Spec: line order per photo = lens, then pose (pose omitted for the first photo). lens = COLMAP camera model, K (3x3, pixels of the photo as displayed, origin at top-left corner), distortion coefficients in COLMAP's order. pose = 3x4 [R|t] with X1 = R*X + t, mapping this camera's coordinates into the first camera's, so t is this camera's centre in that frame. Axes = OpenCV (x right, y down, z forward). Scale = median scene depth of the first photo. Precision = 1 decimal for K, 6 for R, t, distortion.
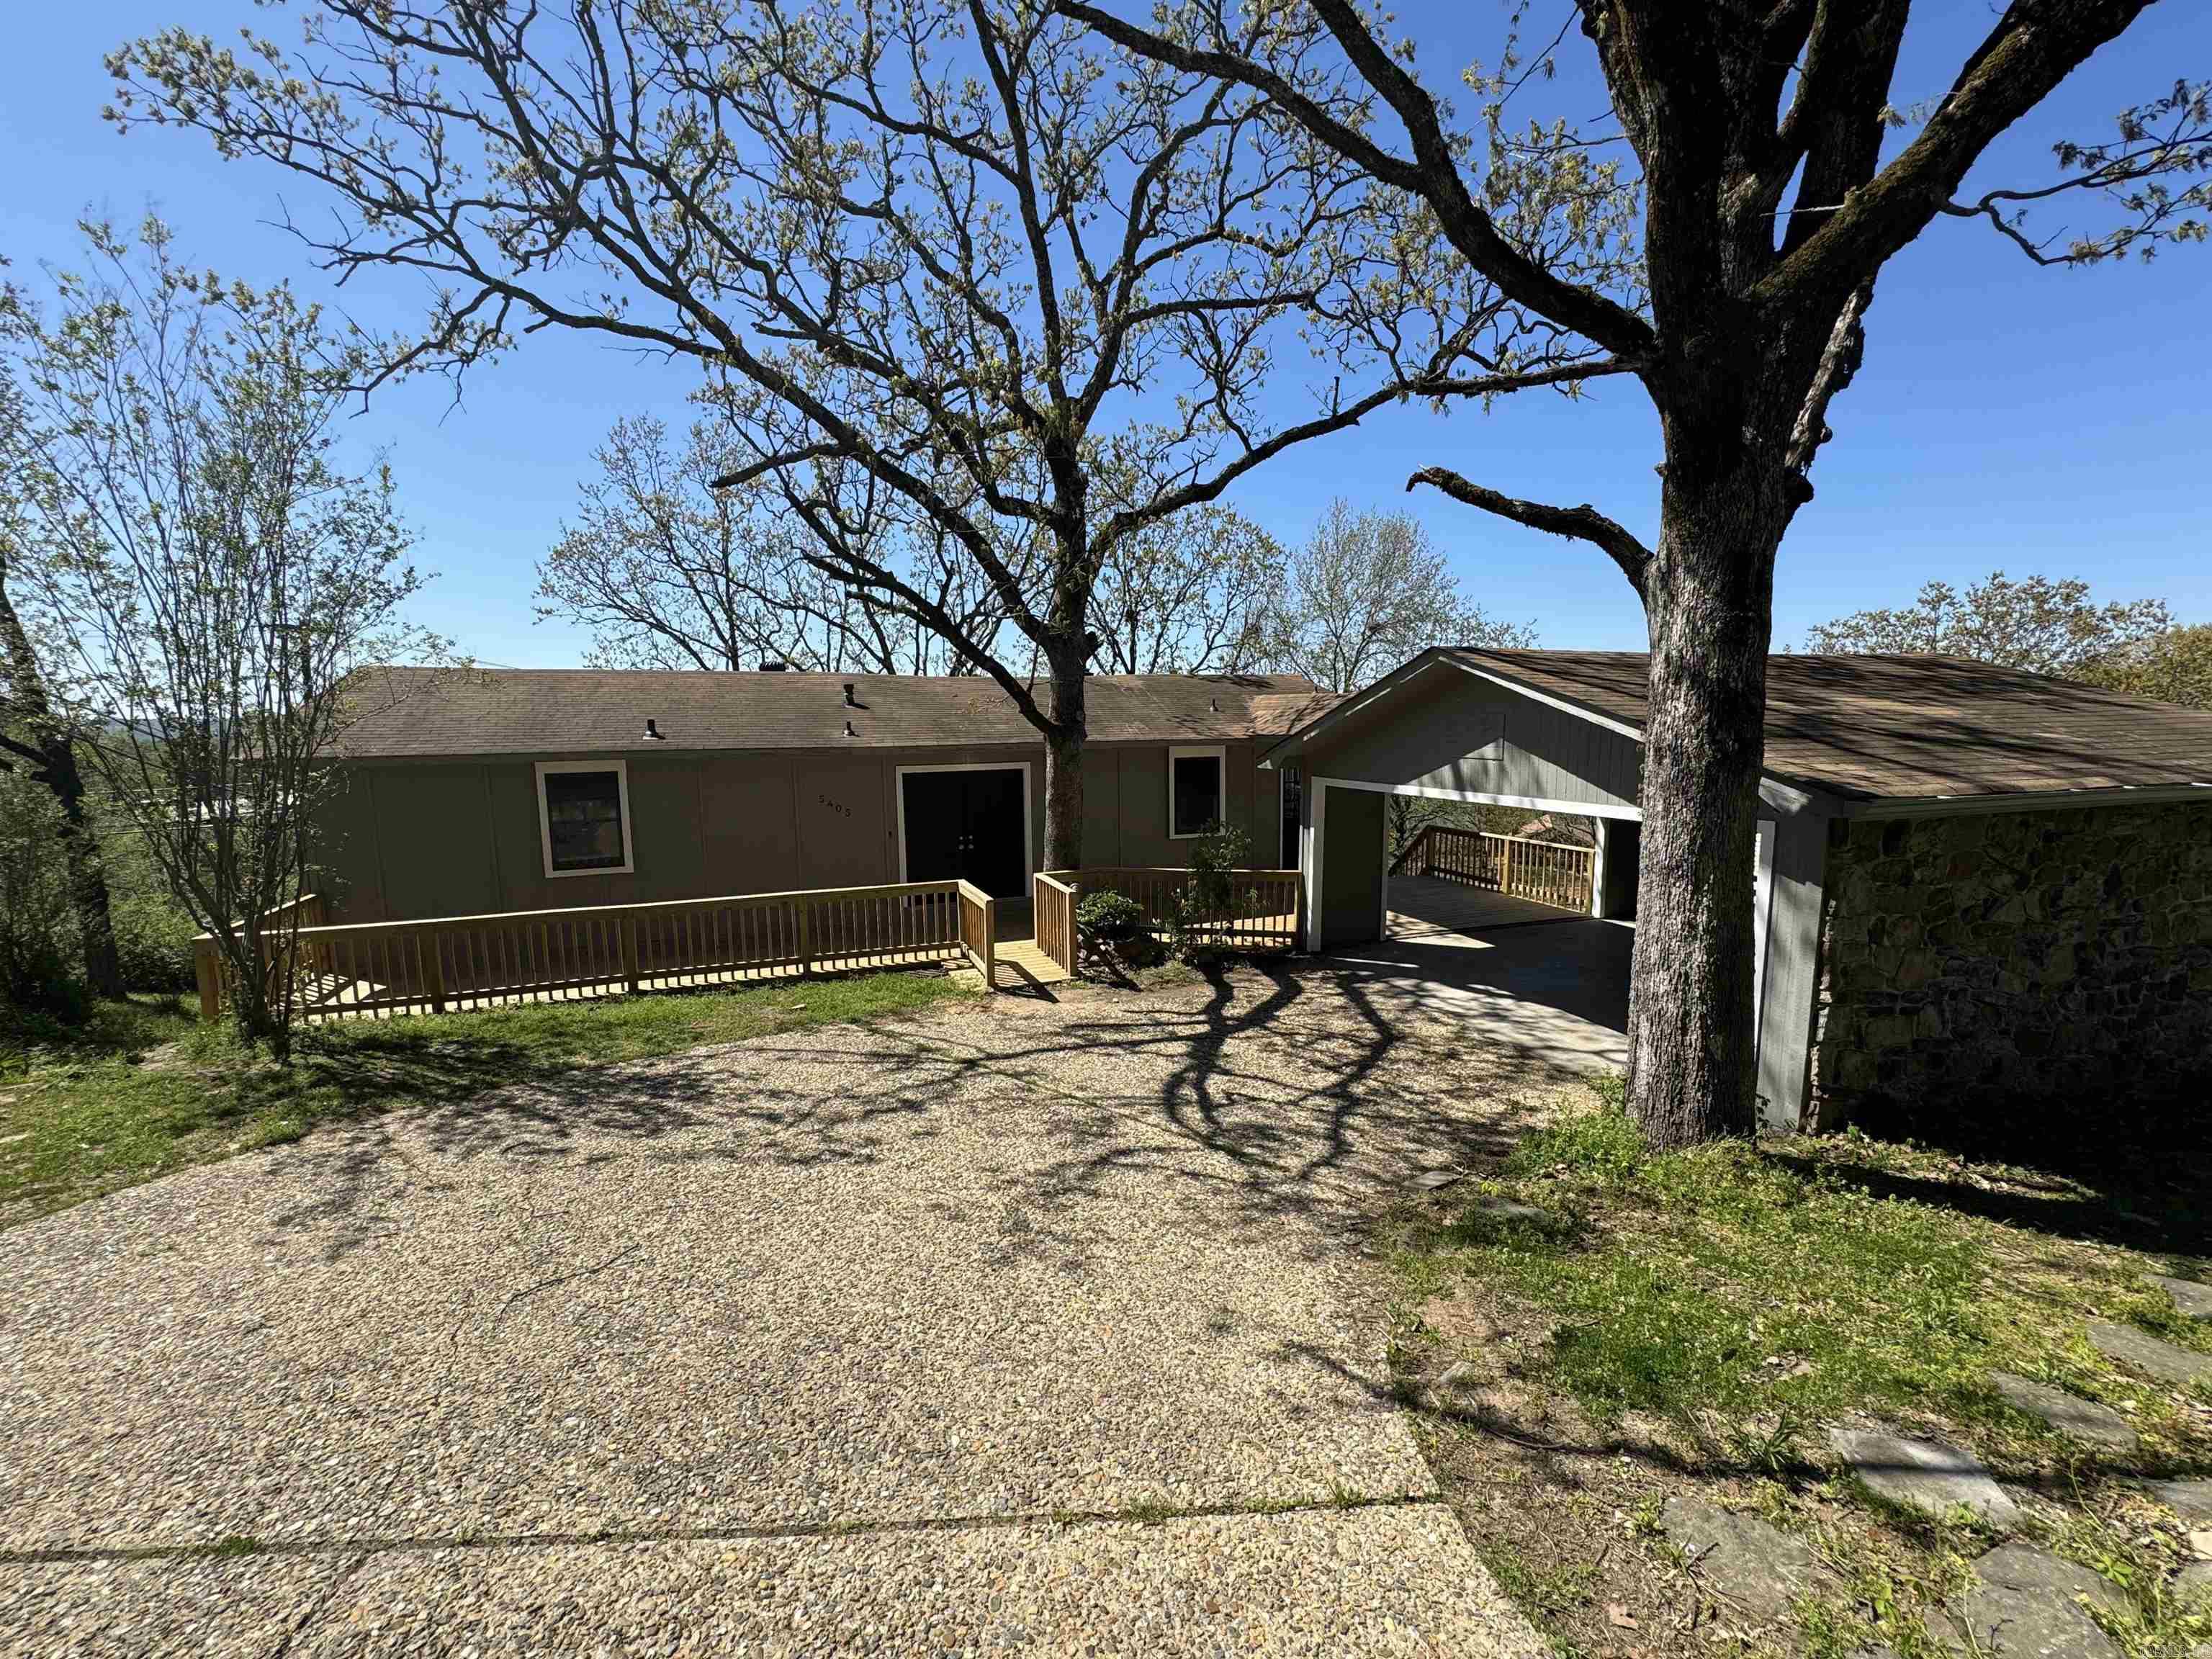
lens RADIAL K [[875.3, 0, 1106.0], [0, 875.3, 829.5], [0, 0, 1]] dist [0.000865, 0.000010]
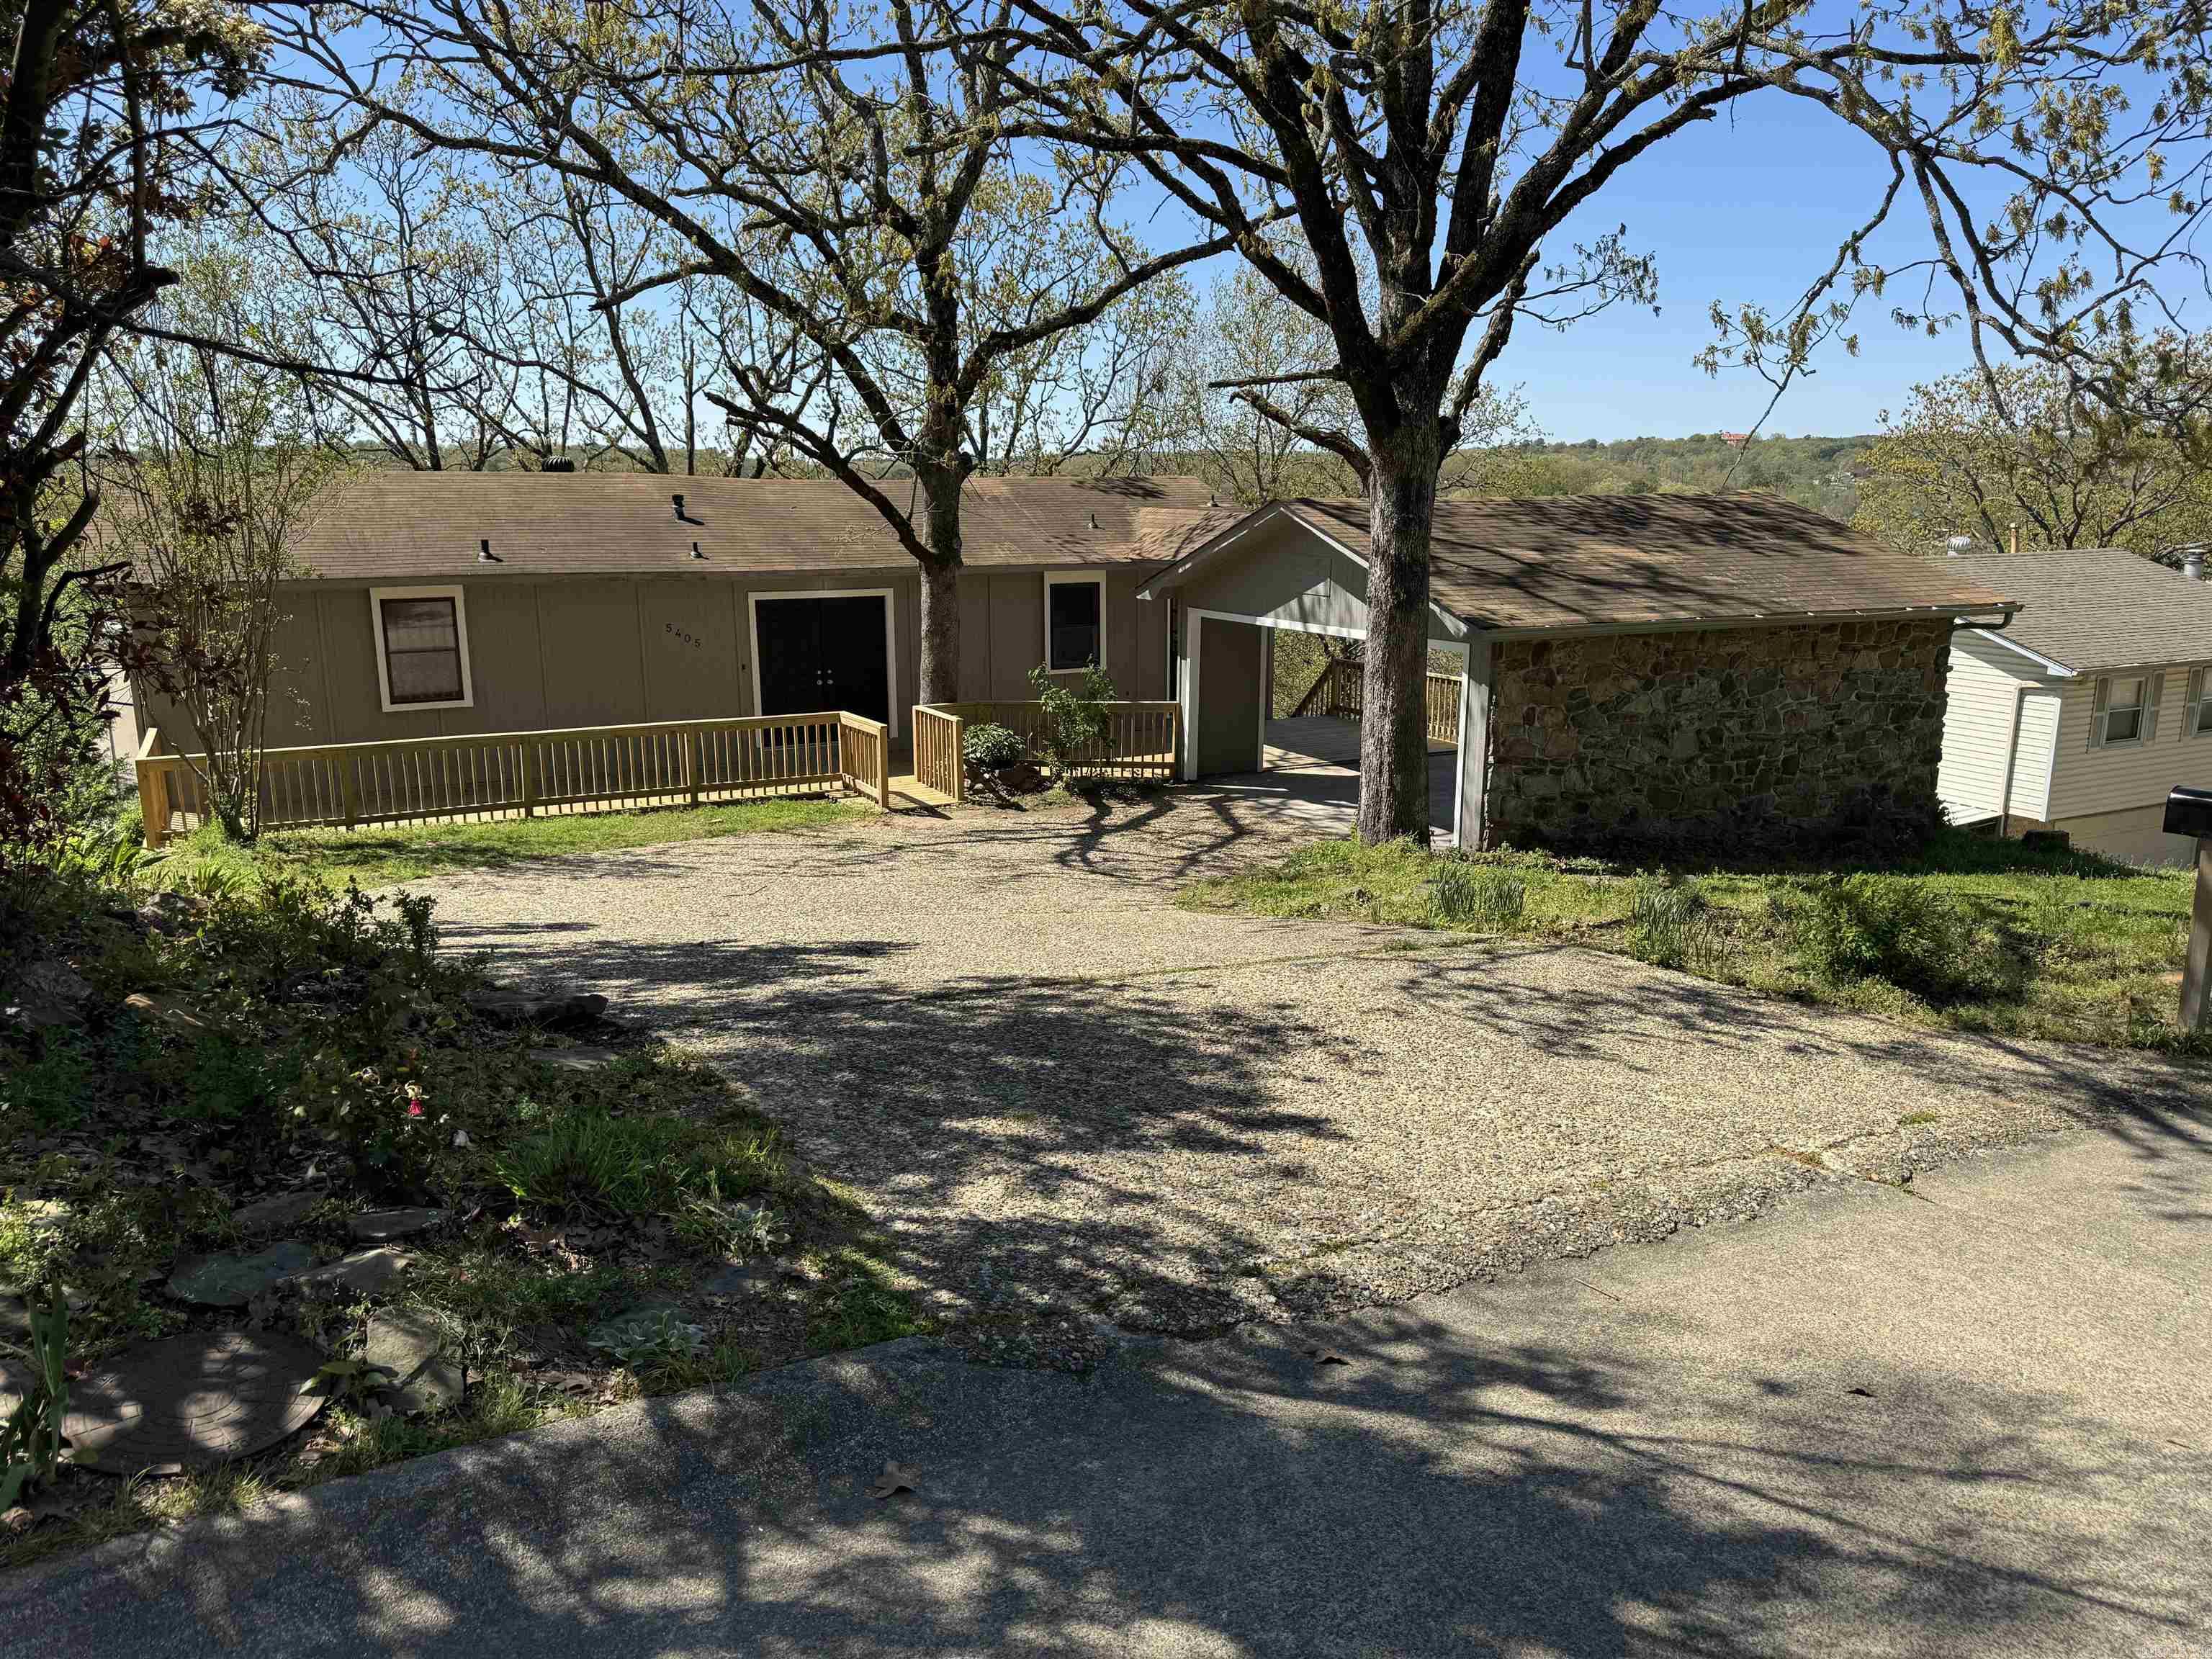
lens RADIAL K [[1556.3, 0, 1099.9], [0, 1556.3, 834.1], [0, 0, 1]] dist [0.151462, -0.238861]
pose [[0.992411, -0.016258, 0.121885, -0.104204], [0.004607, 0.995441, 0.095271, 0.031533], [-0.122878, -0.093987, 0.987961, -0.902615]]
